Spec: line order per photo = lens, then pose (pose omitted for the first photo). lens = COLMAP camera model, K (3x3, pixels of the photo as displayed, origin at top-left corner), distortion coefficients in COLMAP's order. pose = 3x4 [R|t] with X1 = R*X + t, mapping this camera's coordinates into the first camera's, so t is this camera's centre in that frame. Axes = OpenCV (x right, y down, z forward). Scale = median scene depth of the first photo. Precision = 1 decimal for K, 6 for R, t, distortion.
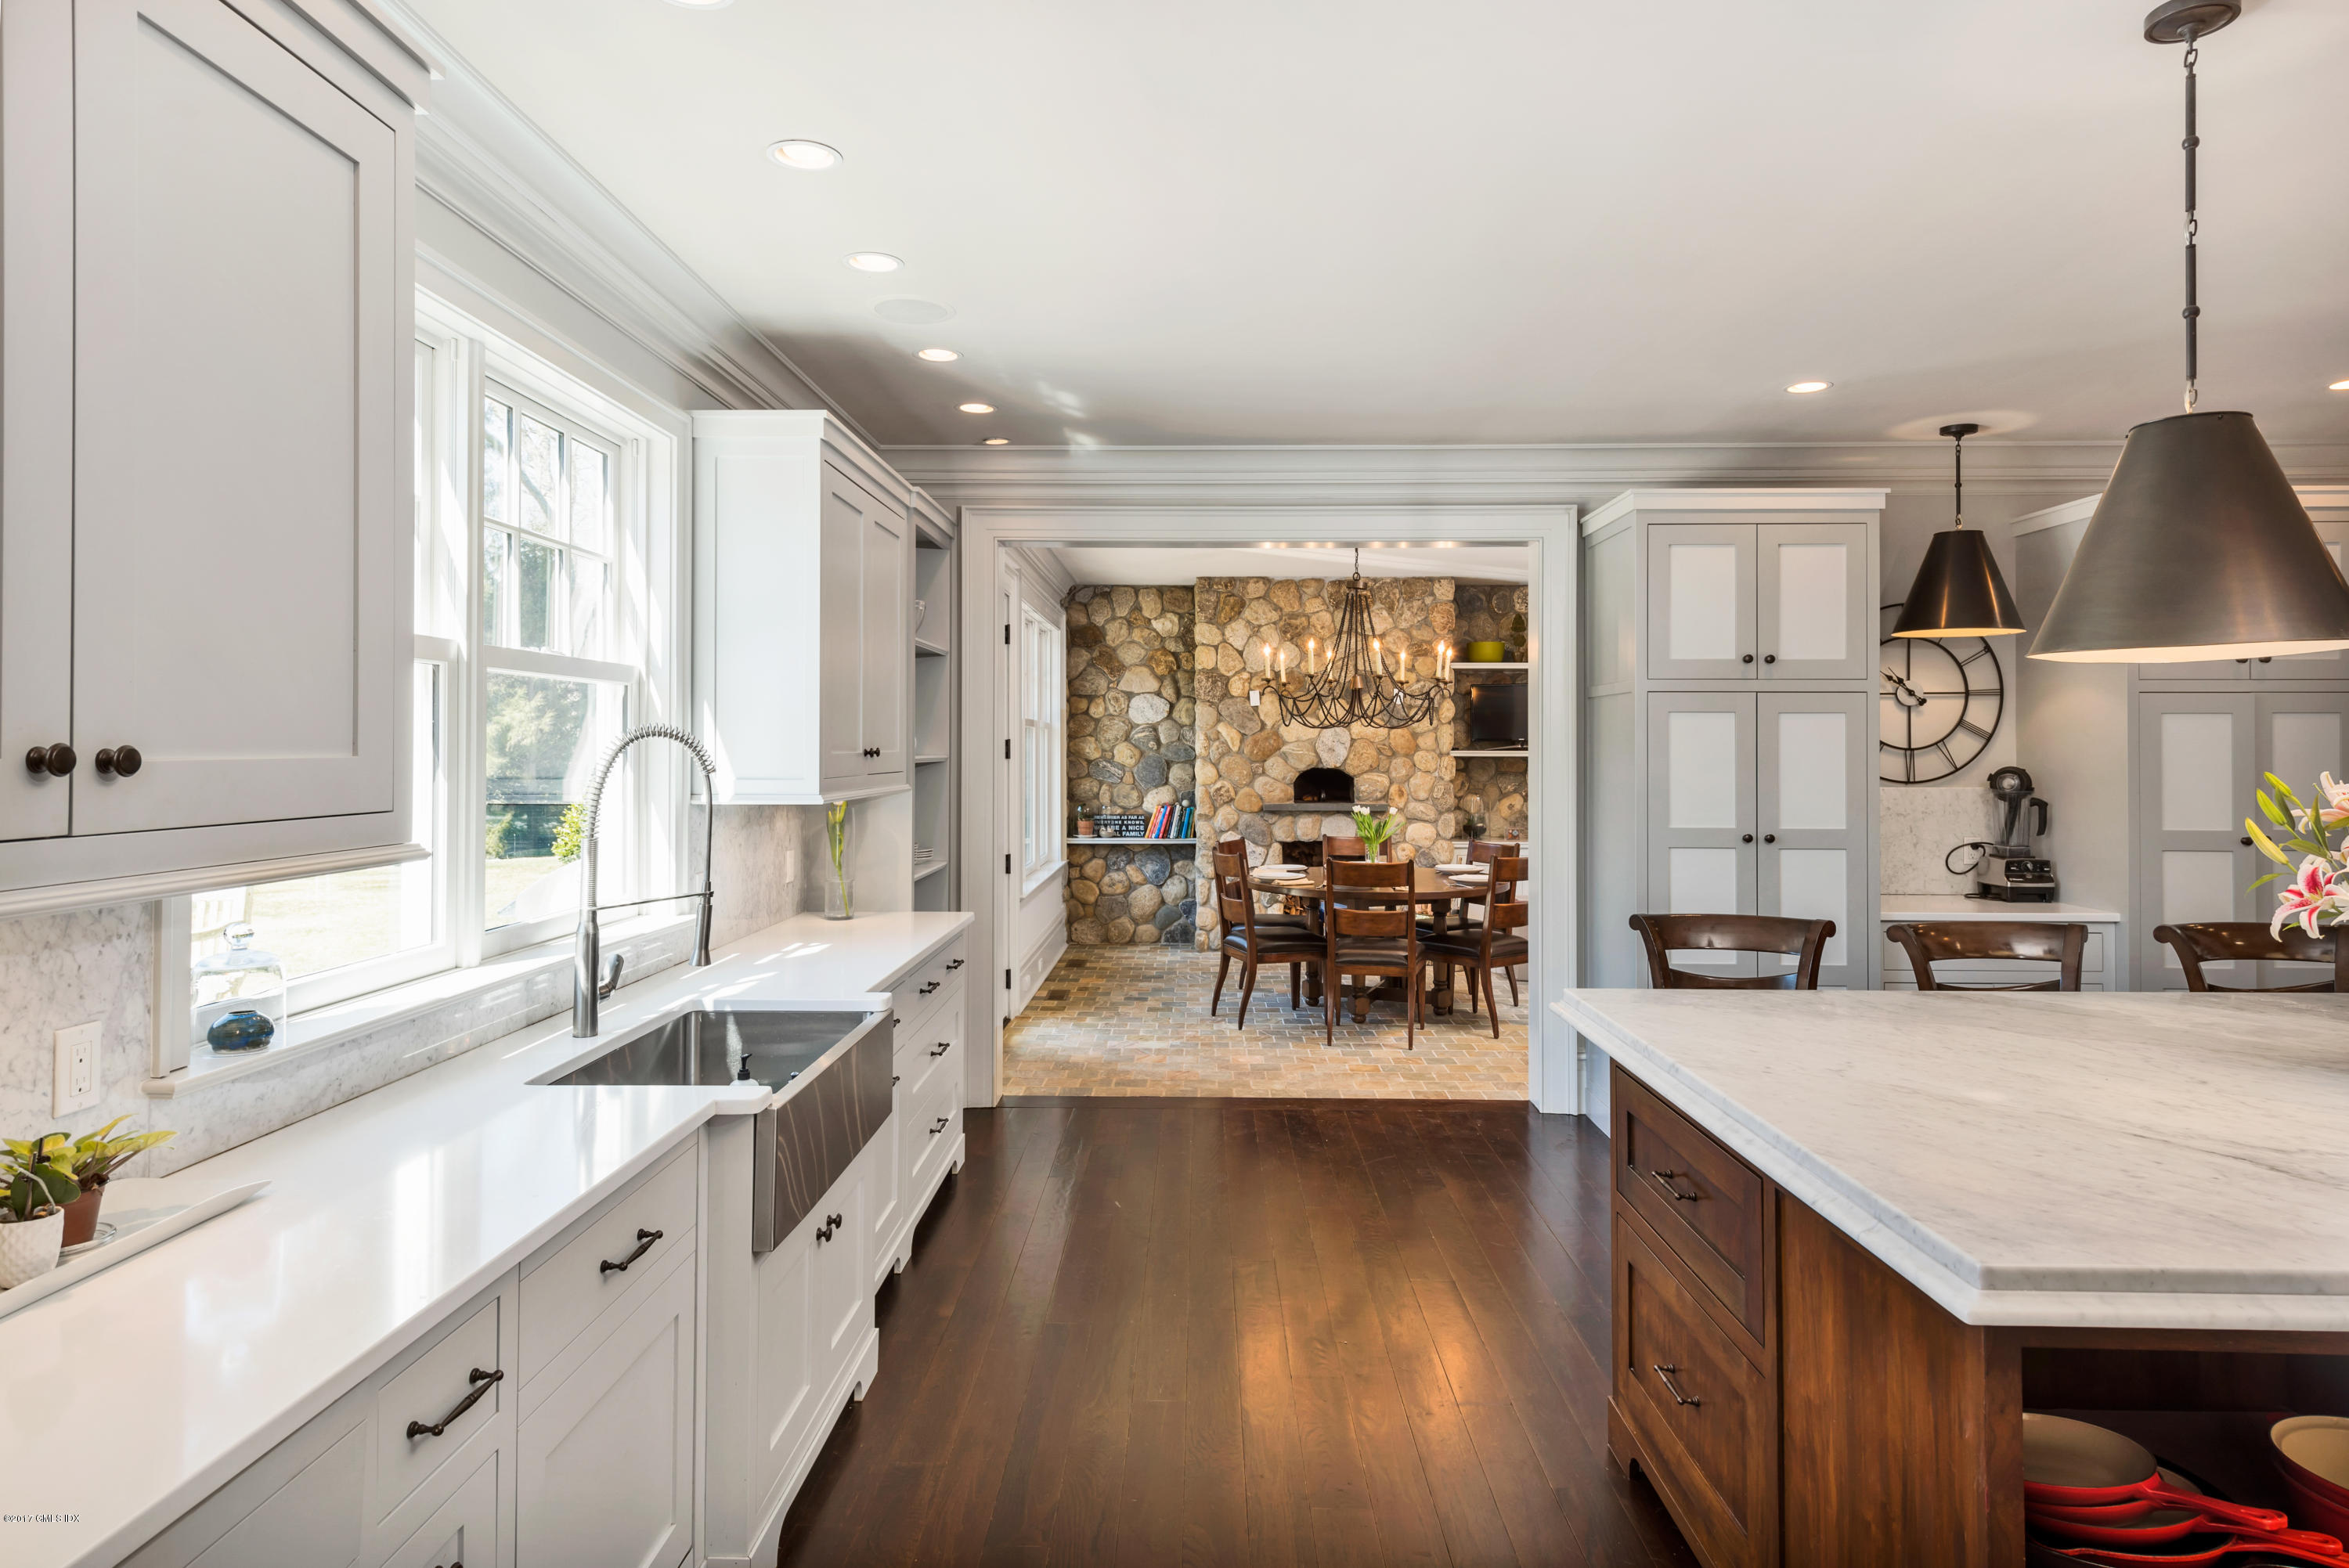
lens RADIAL K [[1331.2, 0, 1077.4], [0, 1331.2, 755.4], [0, 0, 1]] dist [-0.002219, -0.000089]
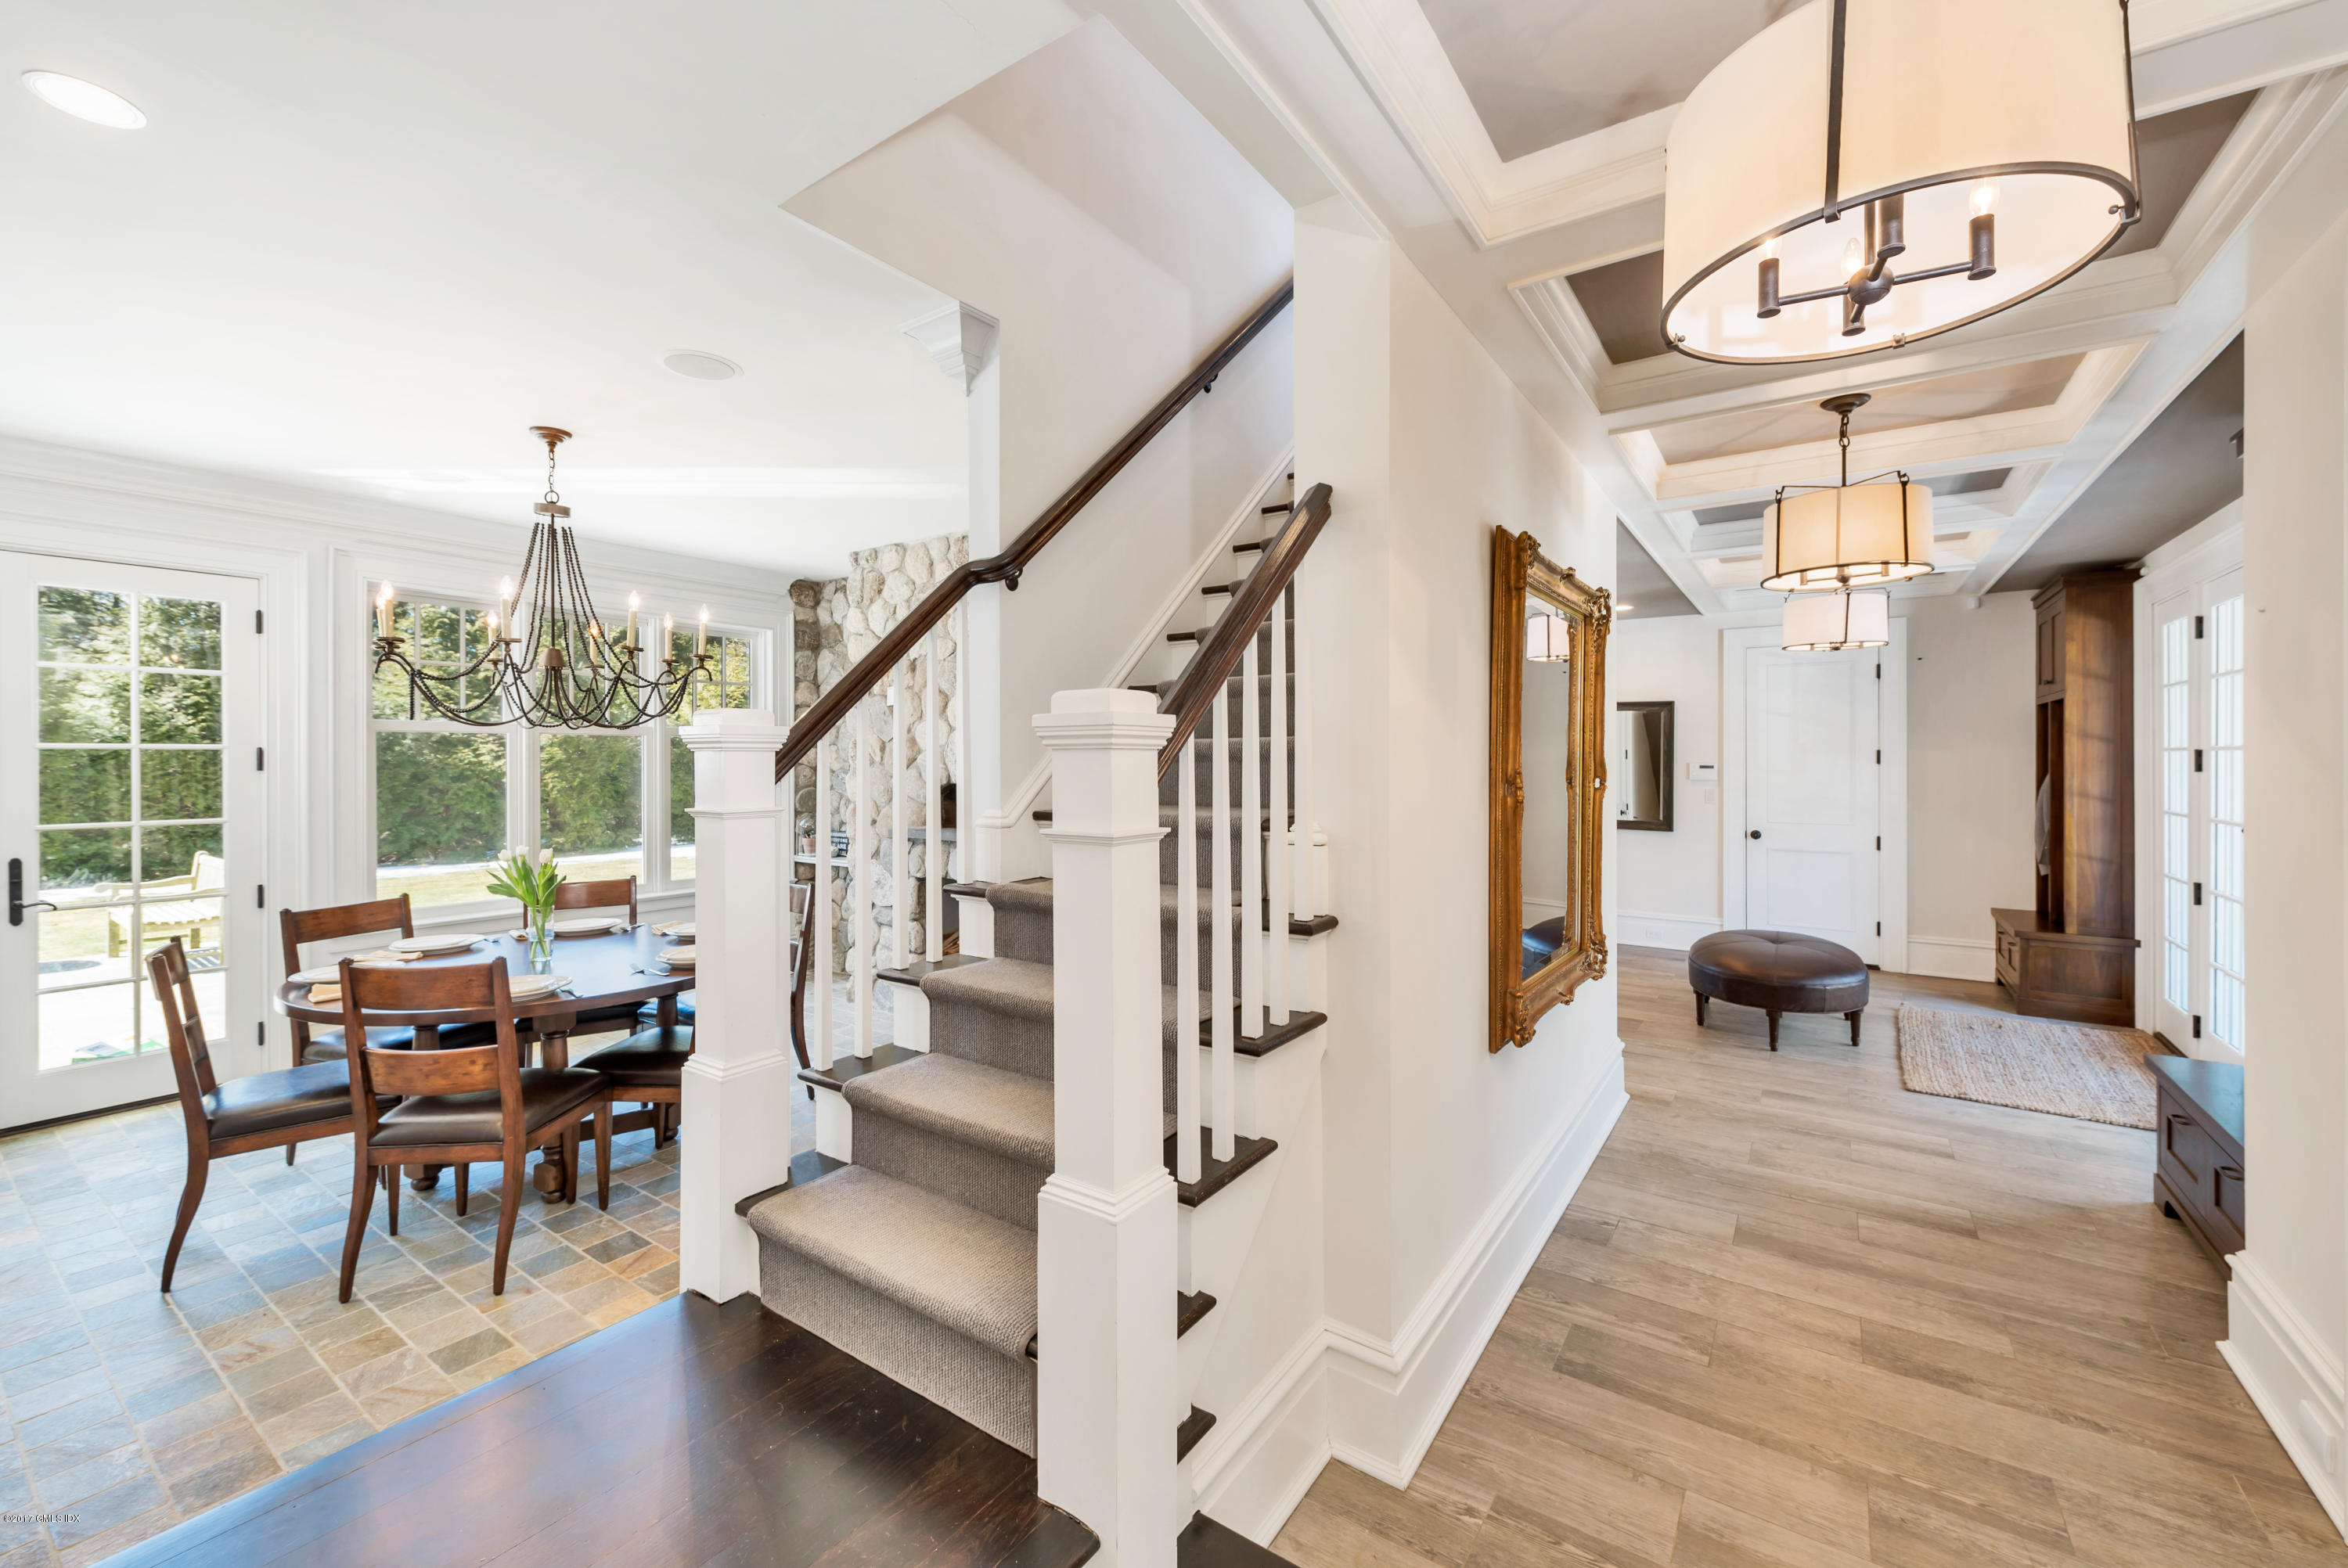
lens RADIAL K [[928.4, 0, 1174.0], [0, 928.4, 784.0], [0, 0, 1]] dist [-0.000206, 0.000042]
pose [[0.868637, 0.016589, -0.495171, 0.546953], [-0.001213, 0.999507, 0.031358, -0.007056], [0.495448, -0.026638, 0.868229, 0.573278]]
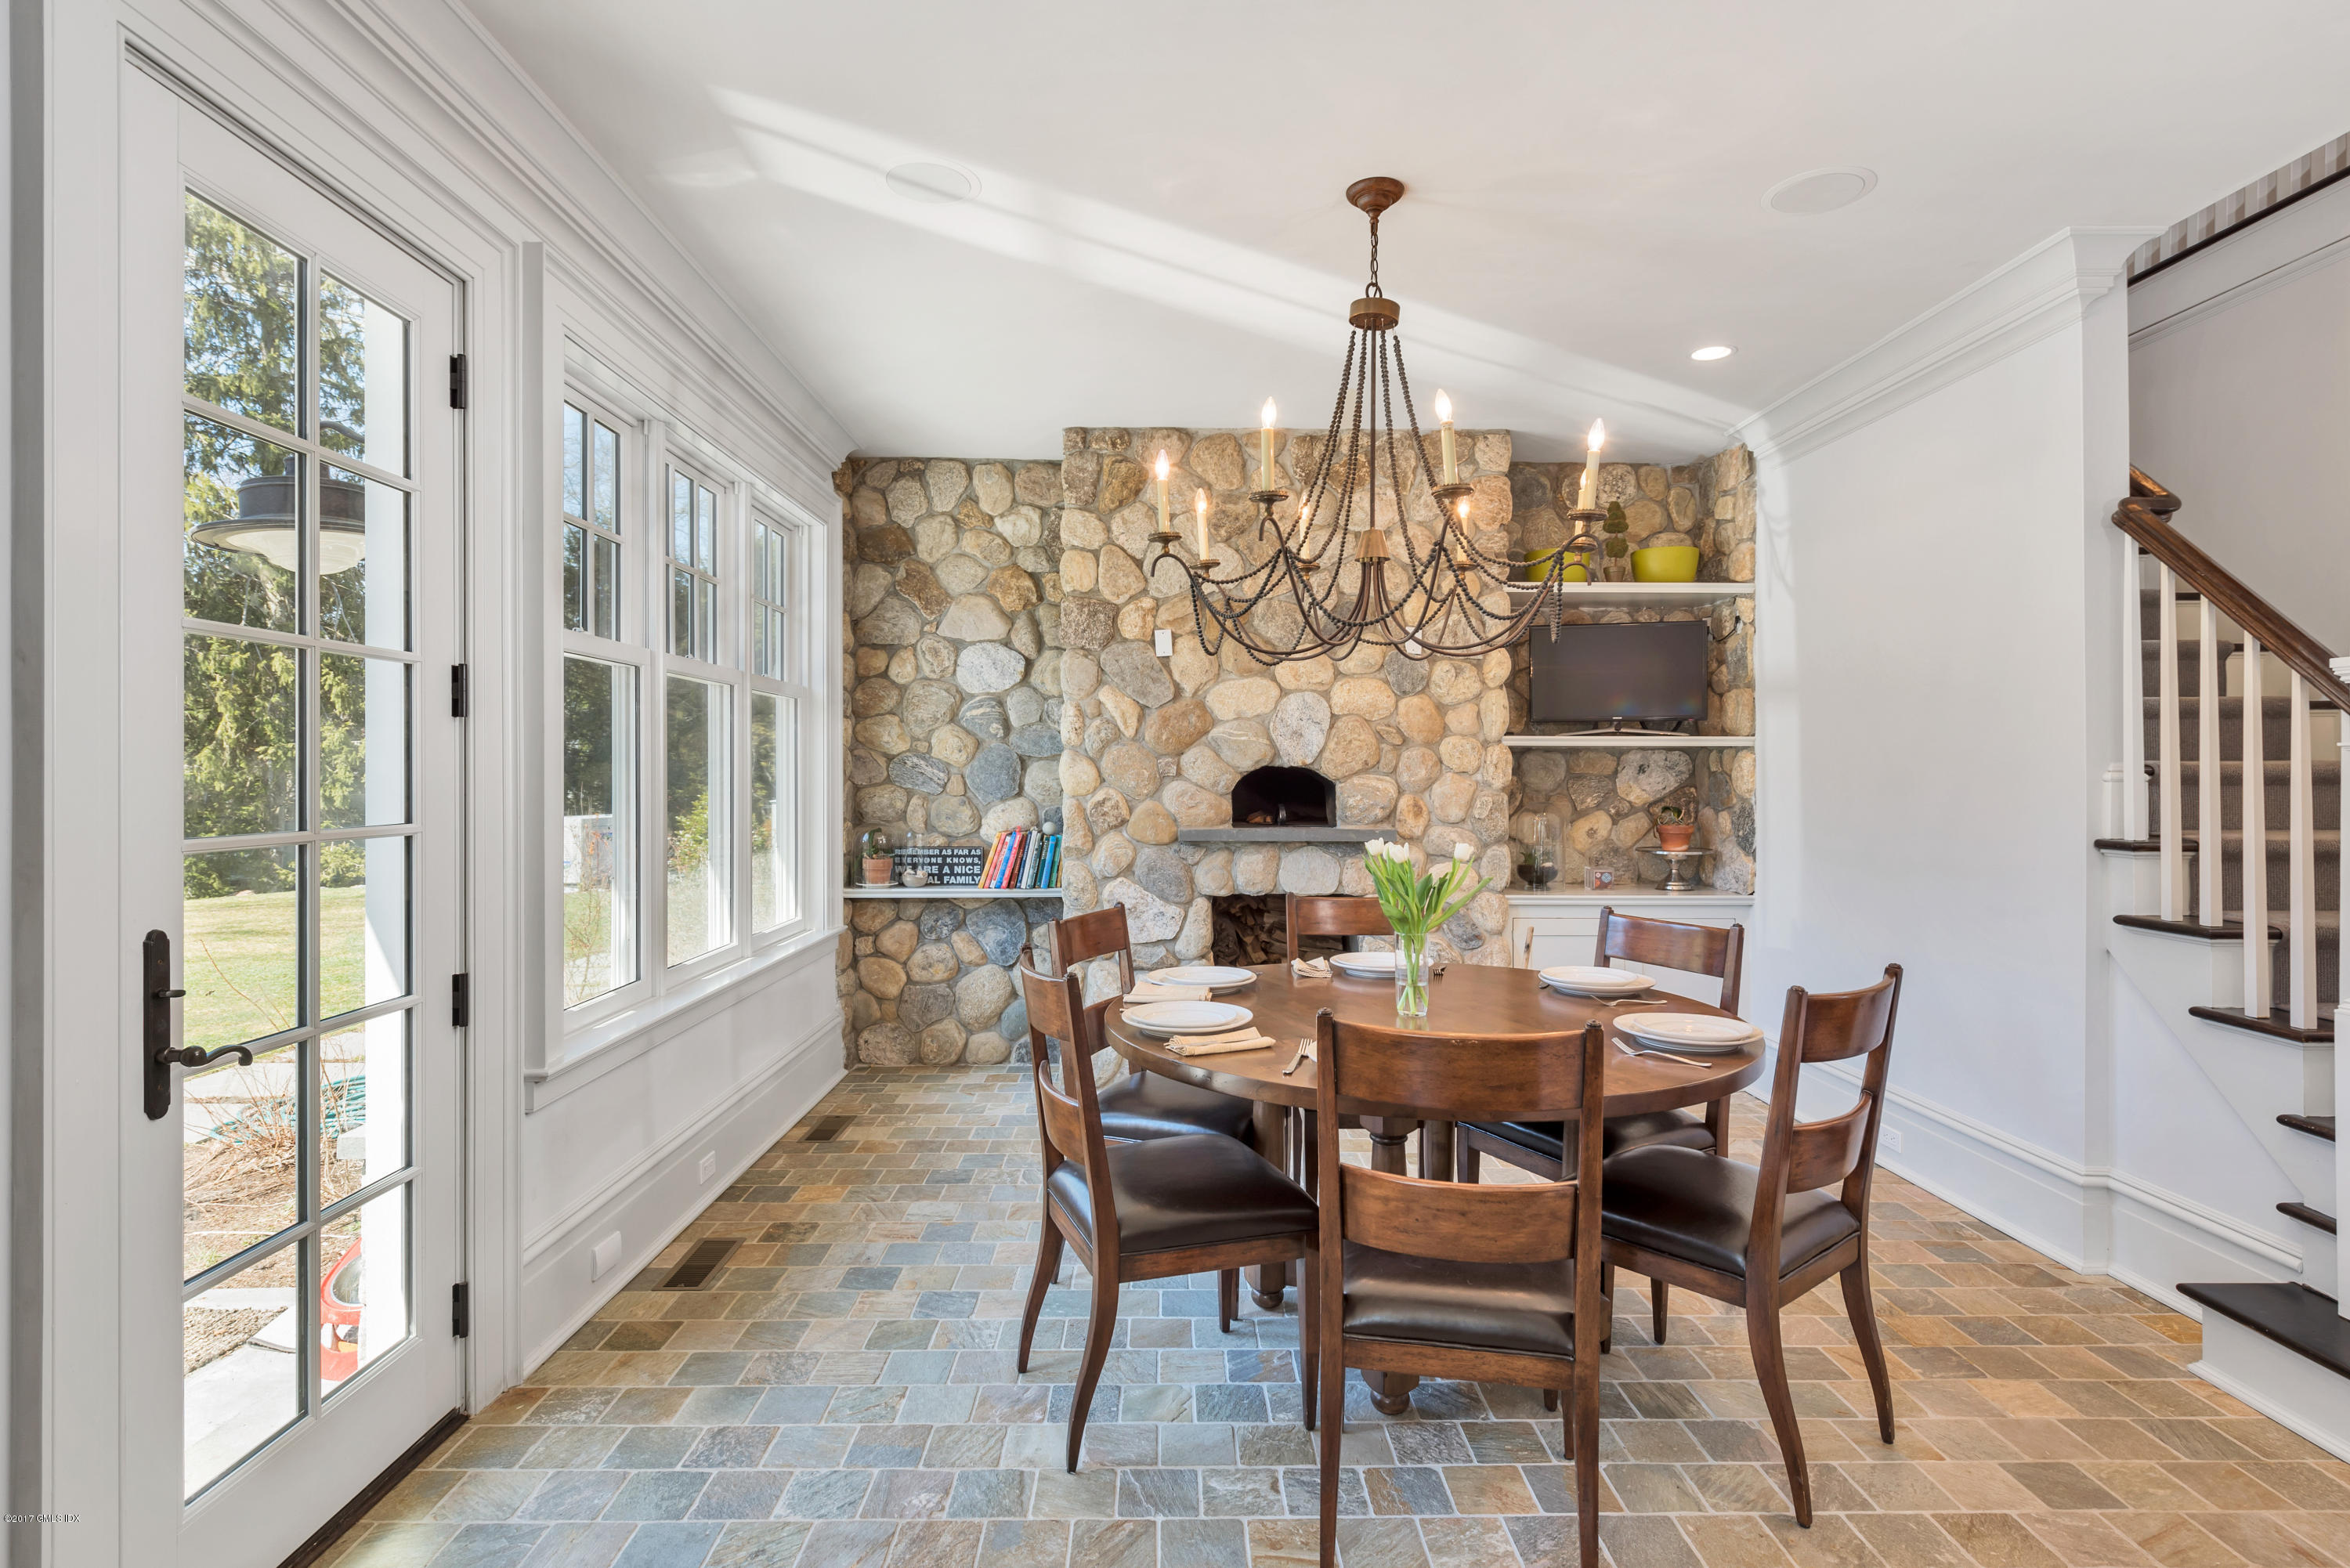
lens RADIAL K [[1165.4, 0, 1175.0], [0, 1165.4, 784.0], [0, 0, 1]] dist [0.001381, 0.000028]
pose [[0.994260, 0.001246, 0.106982, 0.082019], [-0.001676, 0.999991, 0.003935, 0.014584], [-0.106977, -0.004091, 0.994253, 0.487420]]
